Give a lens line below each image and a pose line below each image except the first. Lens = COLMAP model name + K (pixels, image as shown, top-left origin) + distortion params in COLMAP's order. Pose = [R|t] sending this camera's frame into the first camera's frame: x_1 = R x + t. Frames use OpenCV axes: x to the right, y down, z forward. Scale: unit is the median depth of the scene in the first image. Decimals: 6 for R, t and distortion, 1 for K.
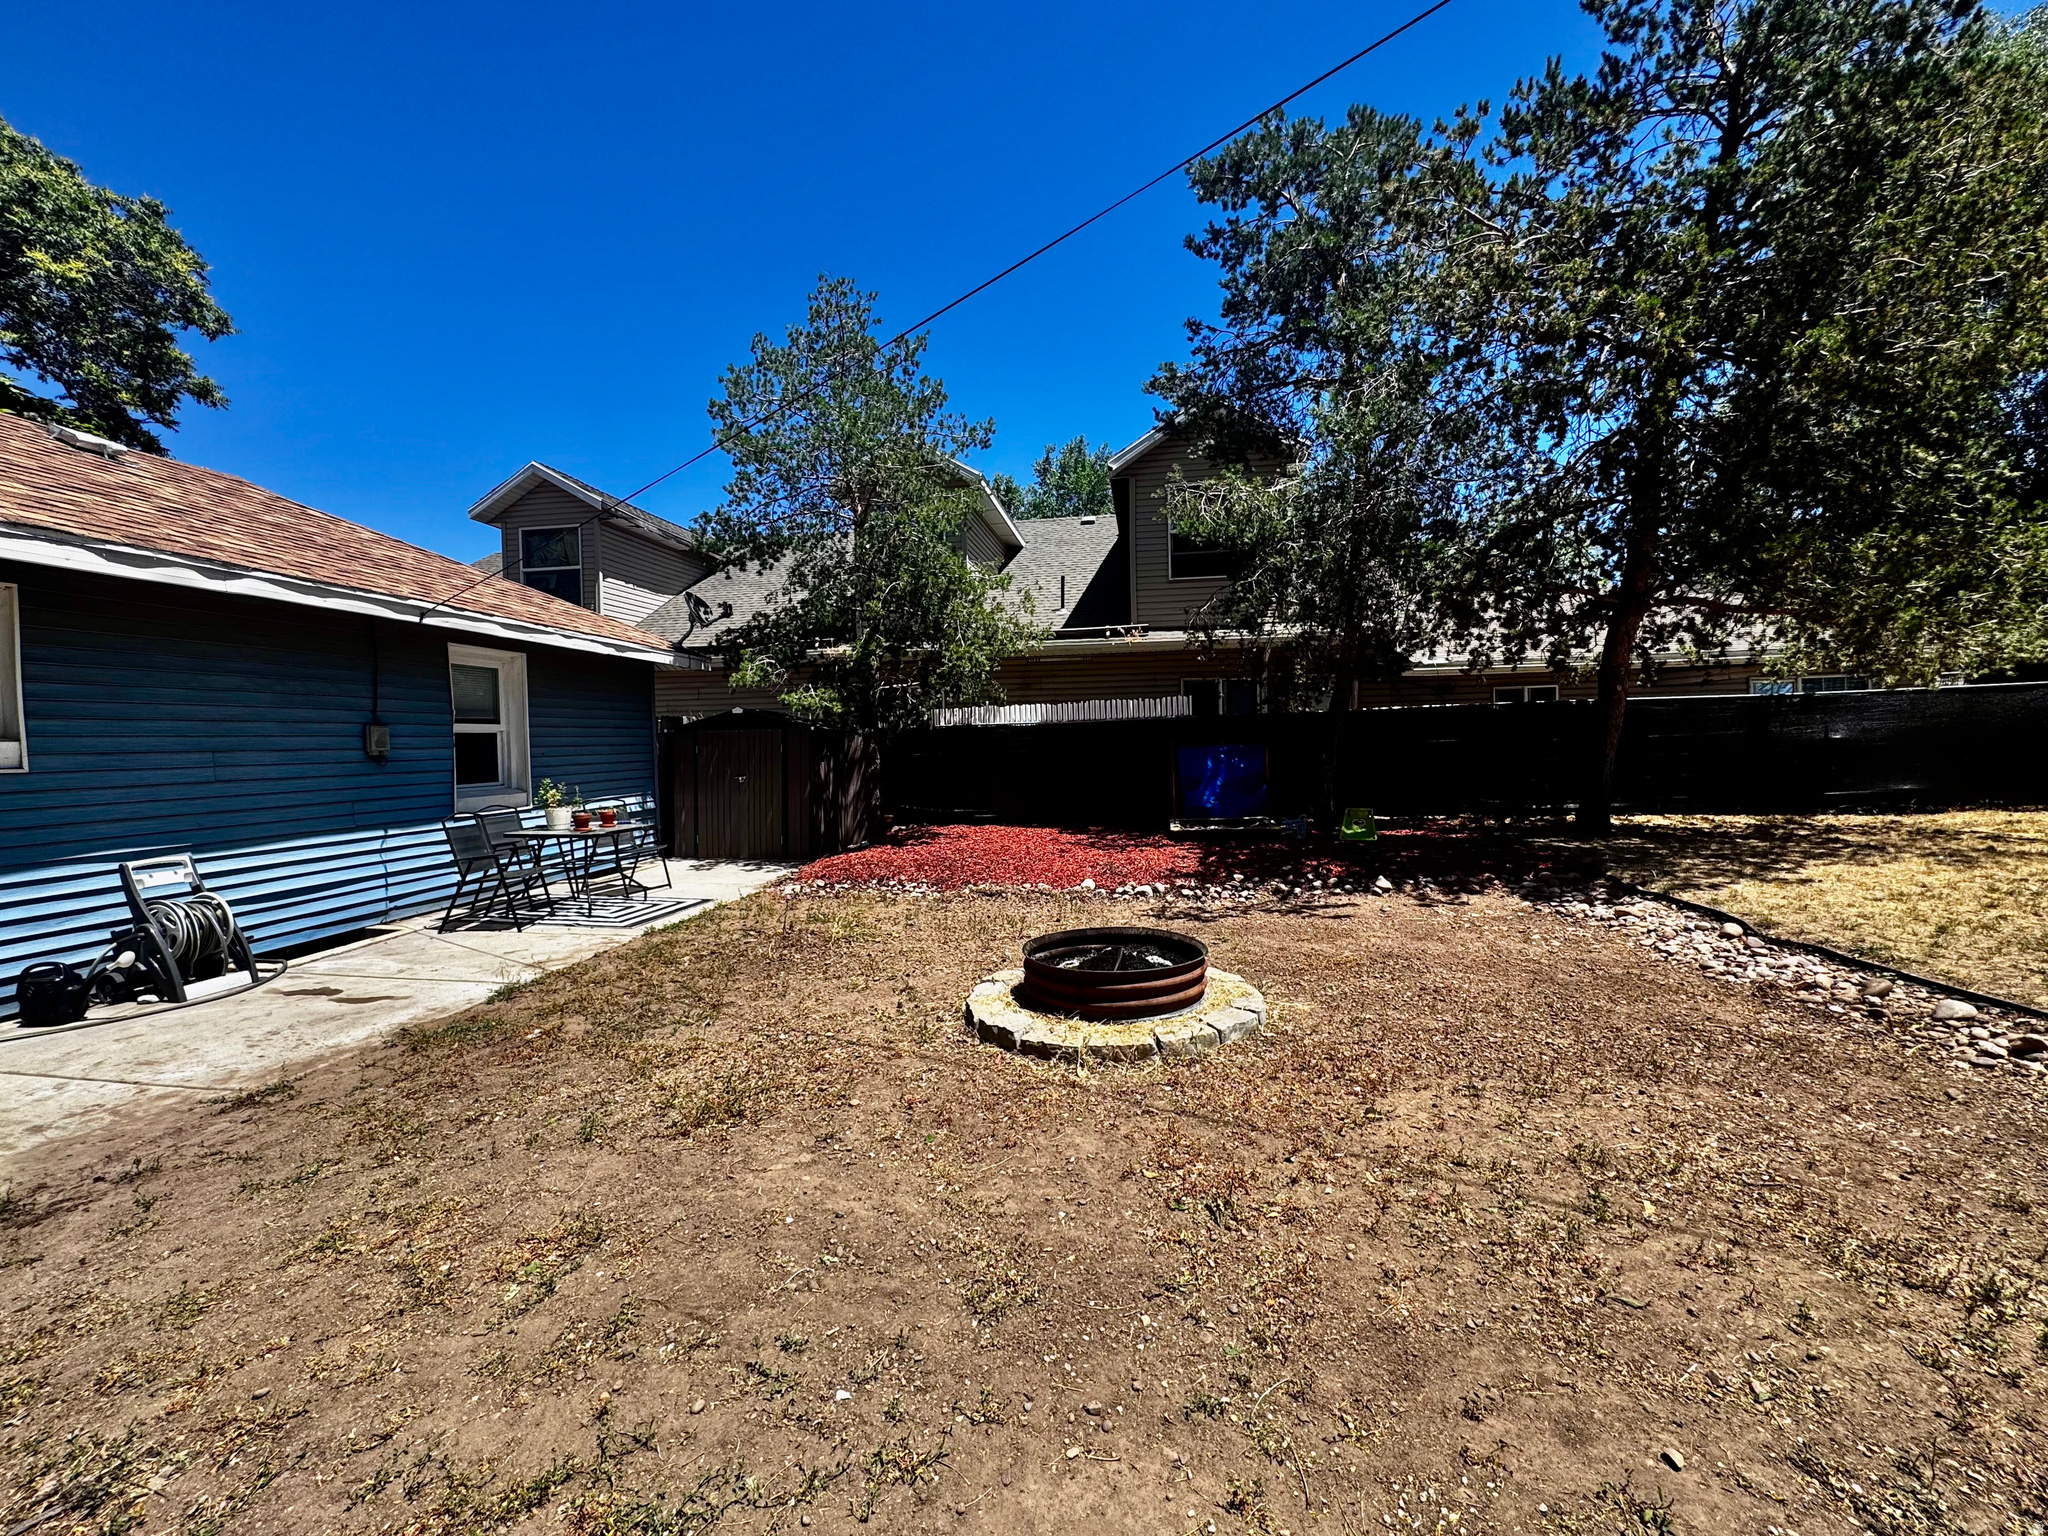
lens RADIAL K [[823.3, 0, 1026.4], [0, 823.3, 768.2], [0, 0, 1]] dist [-0.000802, 0.000812]
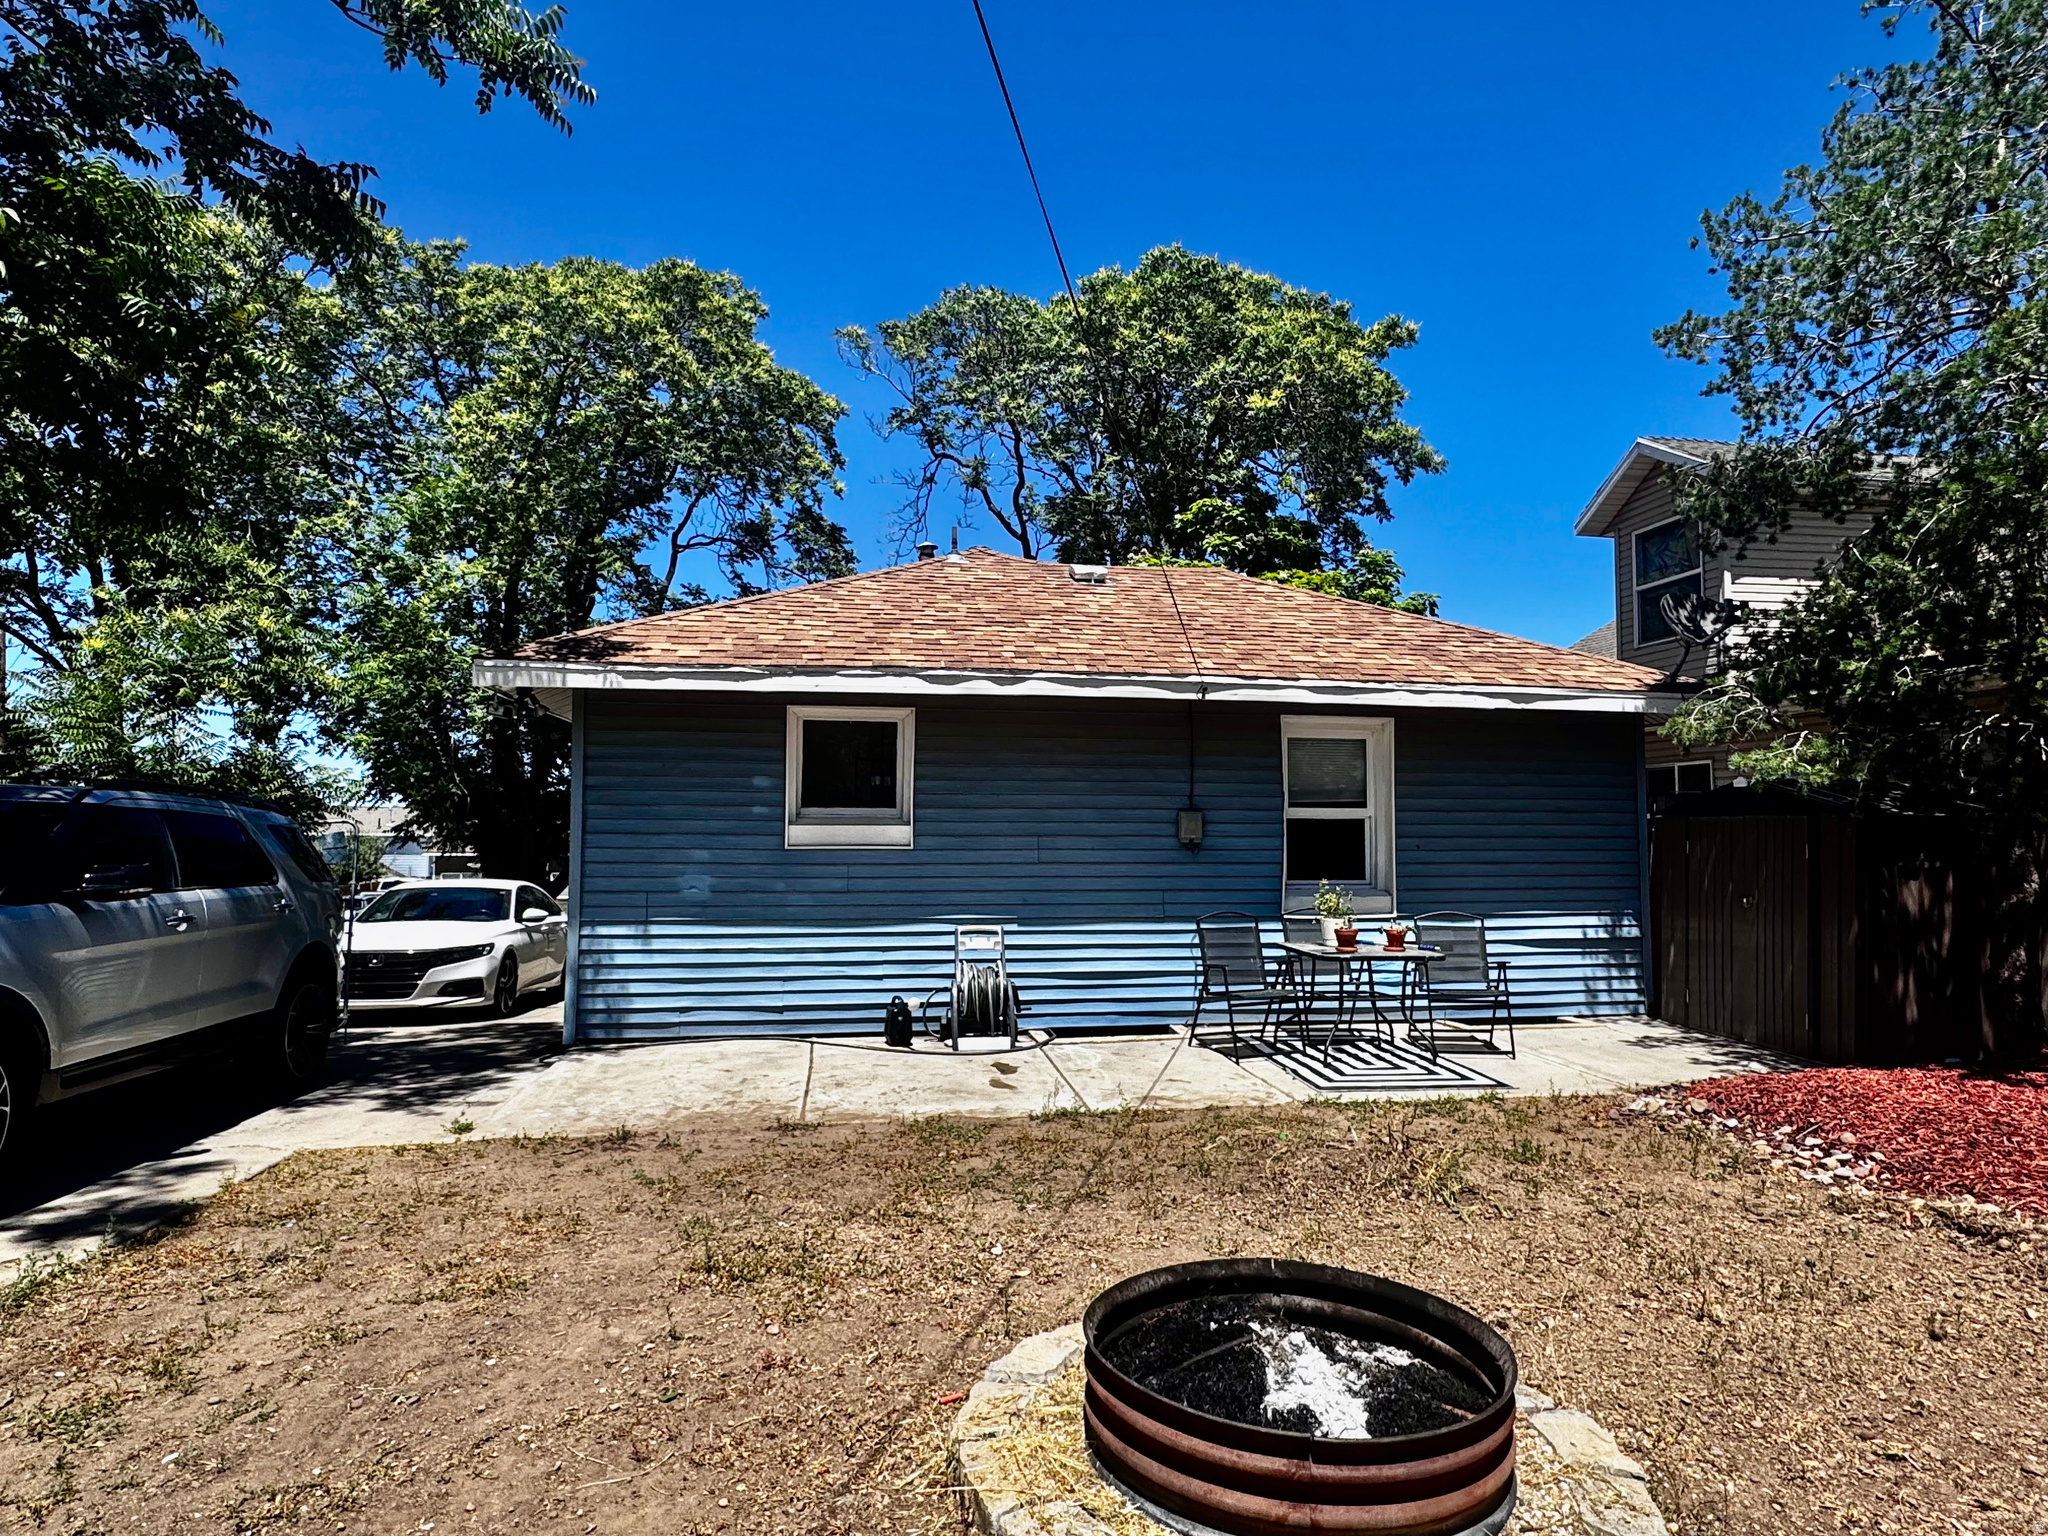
lens RADIAL K [[1162.8, 0, 1016.8], [0, 1162.8, 770.4], [0, 0, 1]] dist [0.000622, -0.001469]
pose [[0.291261, -0.028716, -0.956213, 0.514380], [-0.042799, 0.998157, -0.043012, -0.039597], [0.955686, 0.053453, 0.289495, 0.508904]]
